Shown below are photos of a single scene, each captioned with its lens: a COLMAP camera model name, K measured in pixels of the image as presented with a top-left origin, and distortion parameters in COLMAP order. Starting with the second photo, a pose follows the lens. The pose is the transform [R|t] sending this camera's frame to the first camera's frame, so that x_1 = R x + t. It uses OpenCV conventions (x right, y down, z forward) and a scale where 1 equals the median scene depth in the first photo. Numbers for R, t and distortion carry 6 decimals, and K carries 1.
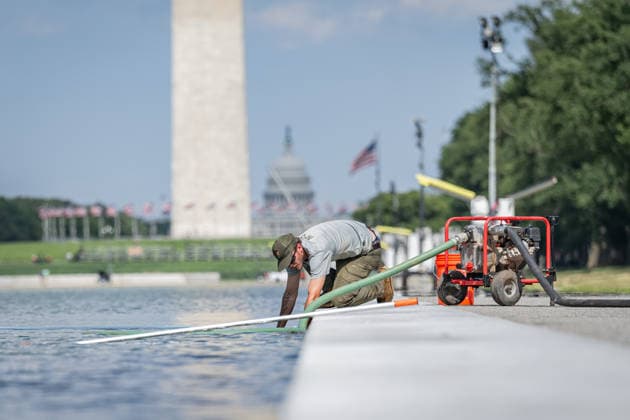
lens RADIAL K [[4158.2, 0, 315.0], [0, 4158.2, 210.0], [0, 0, 1]] dist [0.216839, -22.863613]
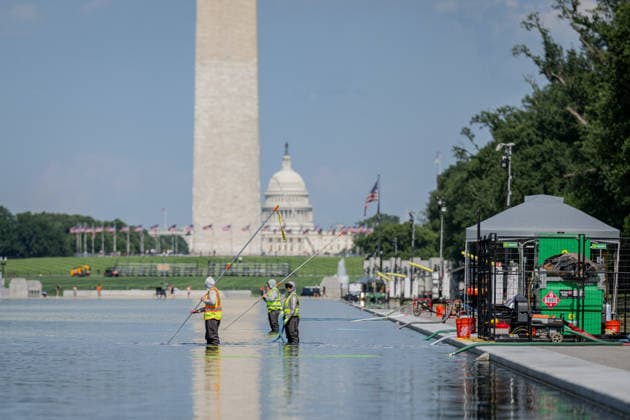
lens RADIAL K [[4158.2, 0, 315.0], [0, 4158.2, 210.0], [0, 0, 1]] dist [0.216839, -22.863613]
pose [[0.999918, 0.012763, 0.001415, -0.003032], [-0.012759, 0.999916, -0.002472, -0.003112], [-0.001446, 0.002453, 0.999996, -0.126396]]
